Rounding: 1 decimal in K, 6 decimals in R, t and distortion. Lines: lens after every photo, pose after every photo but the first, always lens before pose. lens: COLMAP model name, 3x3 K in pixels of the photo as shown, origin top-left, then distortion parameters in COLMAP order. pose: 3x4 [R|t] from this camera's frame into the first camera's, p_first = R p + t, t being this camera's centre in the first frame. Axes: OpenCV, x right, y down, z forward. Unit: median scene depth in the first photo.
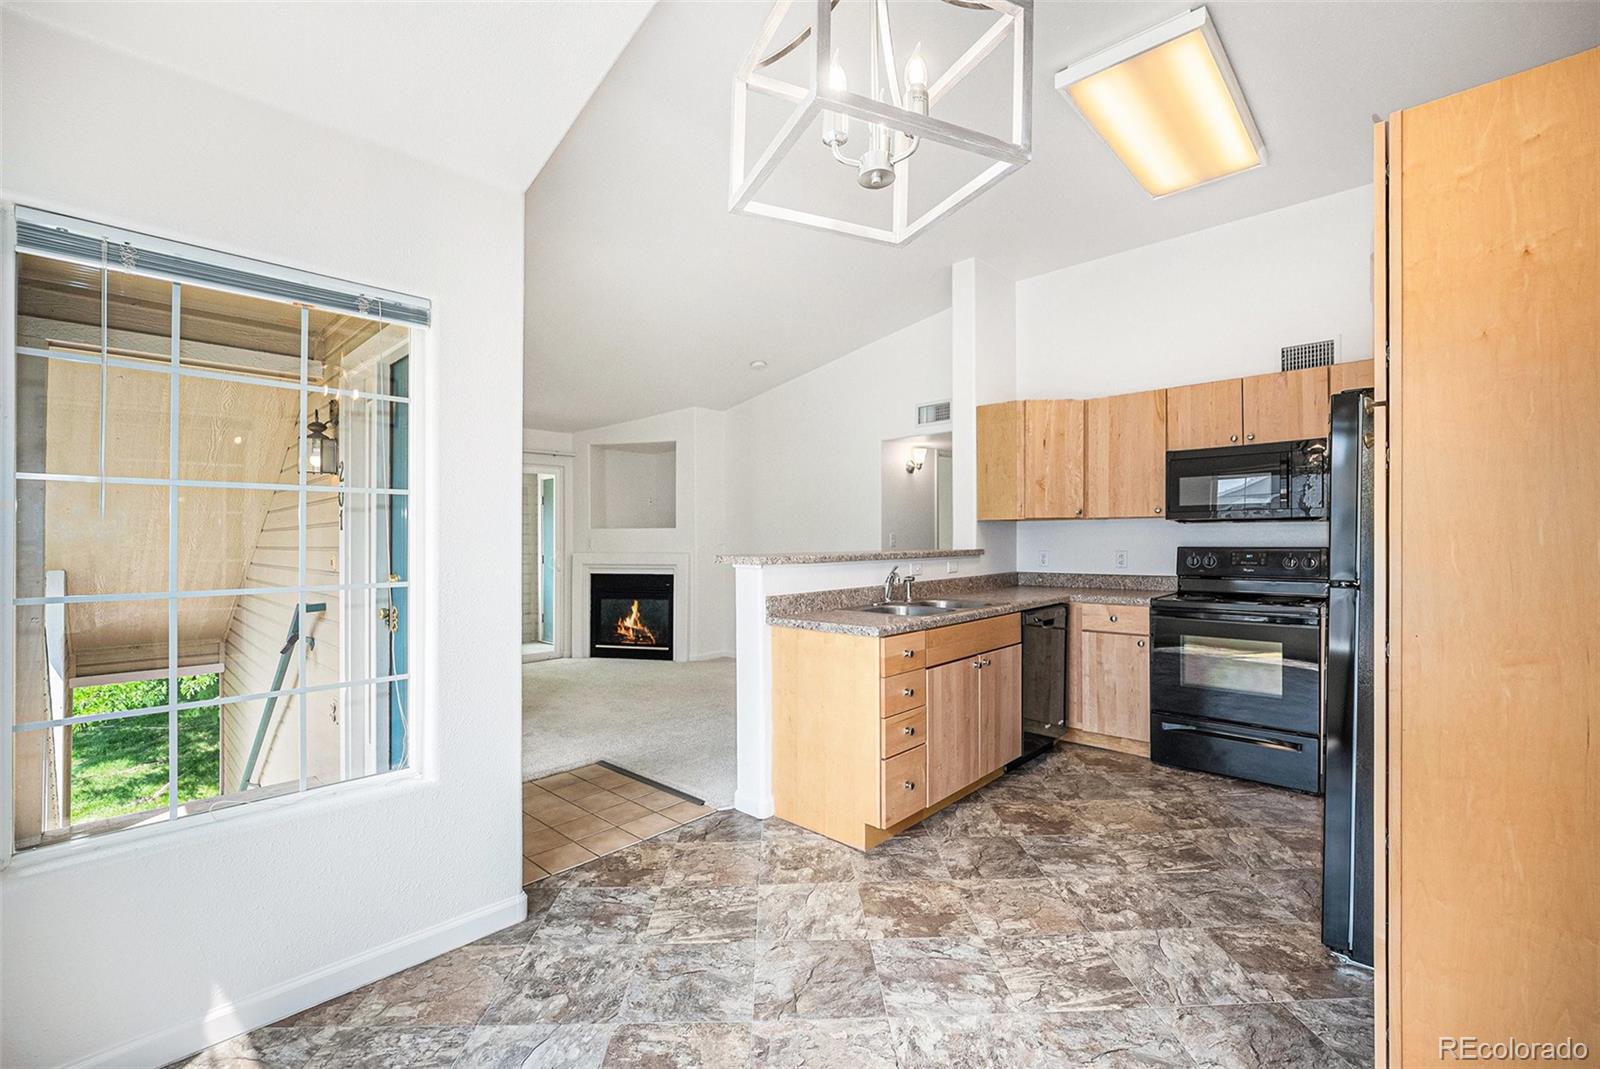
lens RADIAL K [[670.5, 0, 797.2], [0, 670.5, 543.1], [0, 0, 1]] dist [-0.026684, 0.000003]
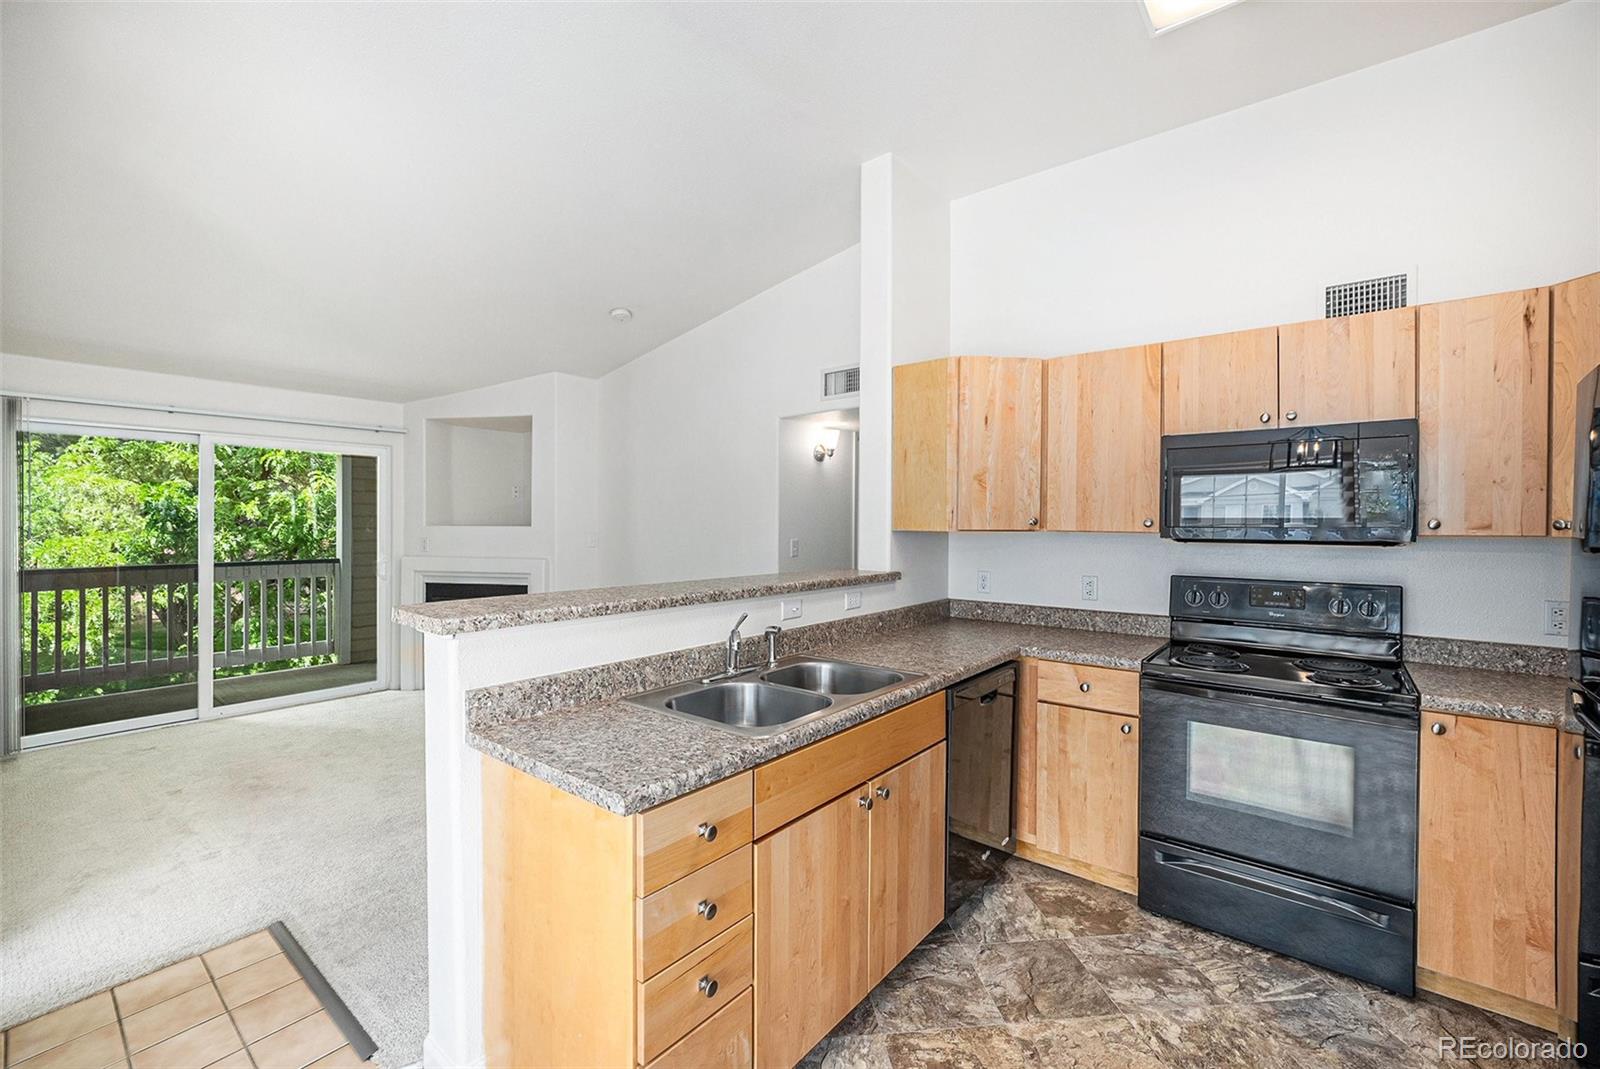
lens RADIAL K [[655.6, 0, 814.8], [0, 655.6, 533.5], [0, 0, 1]] dist [-0.021620, 0.000284]
pose [[0.995480, 0.007754, 0.094655, 0.141300], [-0.008451, 0.999940, 0.006969, -0.039876], [-0.094595, -0.007737, 0.995486, 0.370752]]
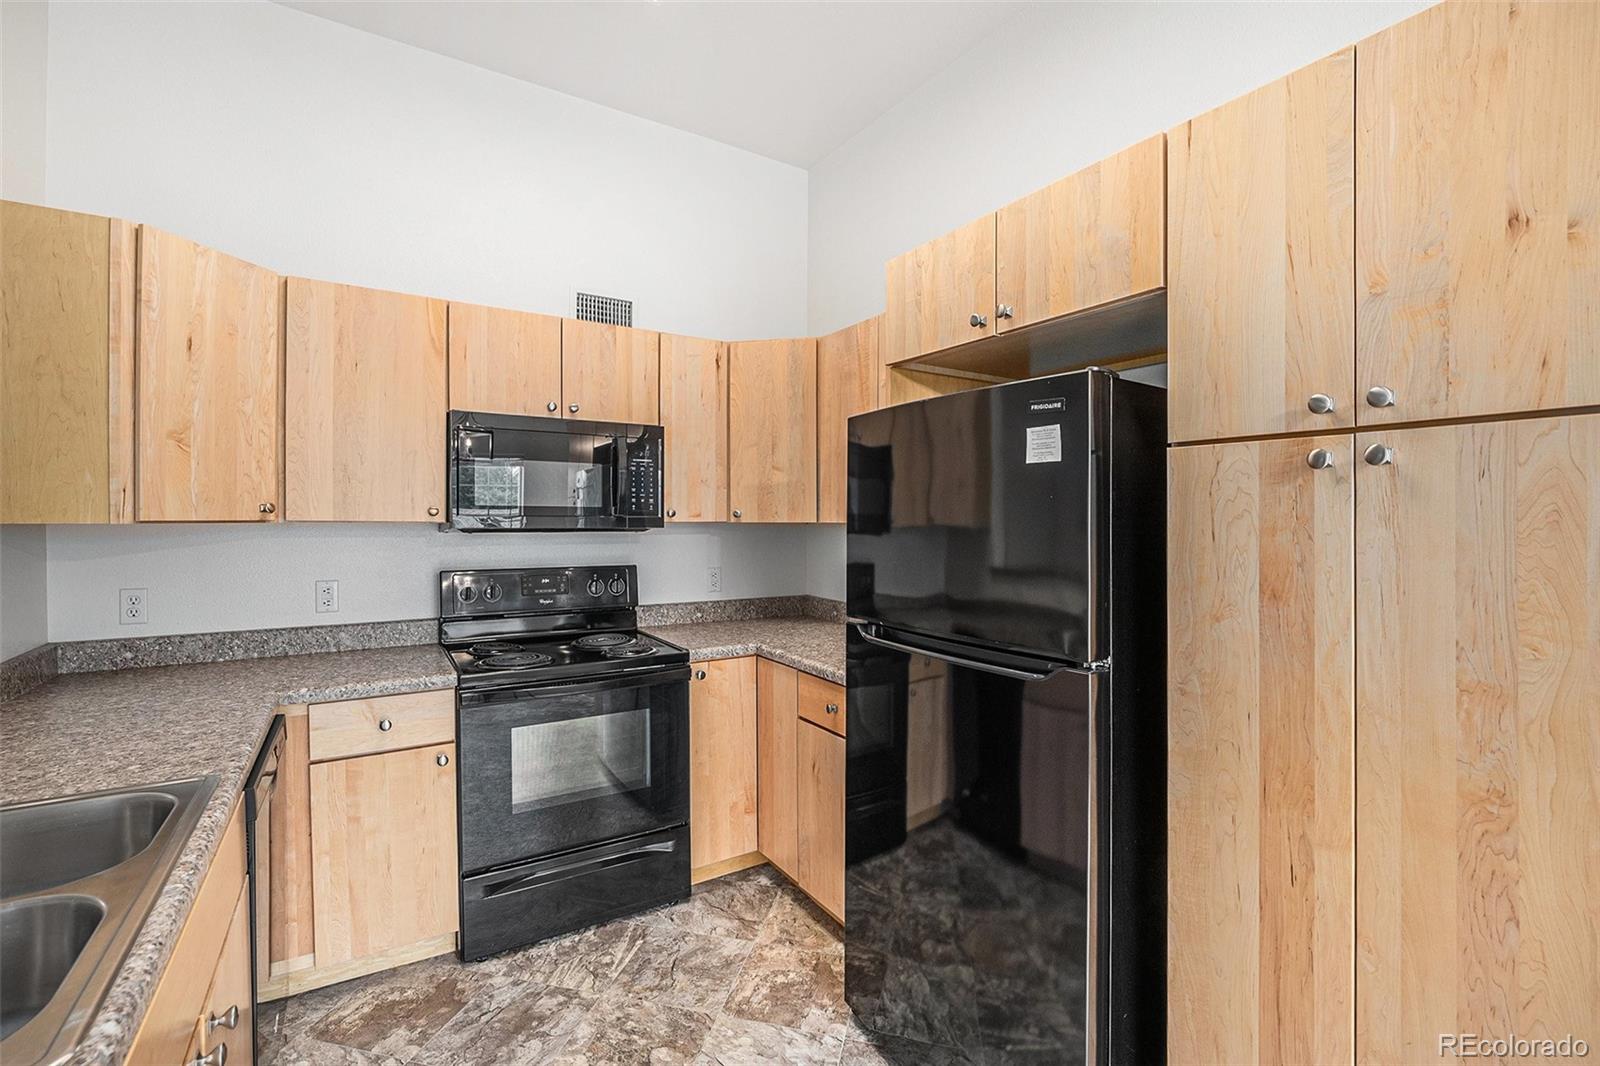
lens RADIAL K [[678.6, 0, 800.0], [0, 678.6, 533.0], [0, 0, 1]] dist [-0.022276, -0.000219]
pose [[0.257900, -0.013616, 0.966076, 0.063484], [0.004354, 0.999907, 0.012931, -0.035991], [-0.966162, 0.000871, 0.257935, 0.546704]]
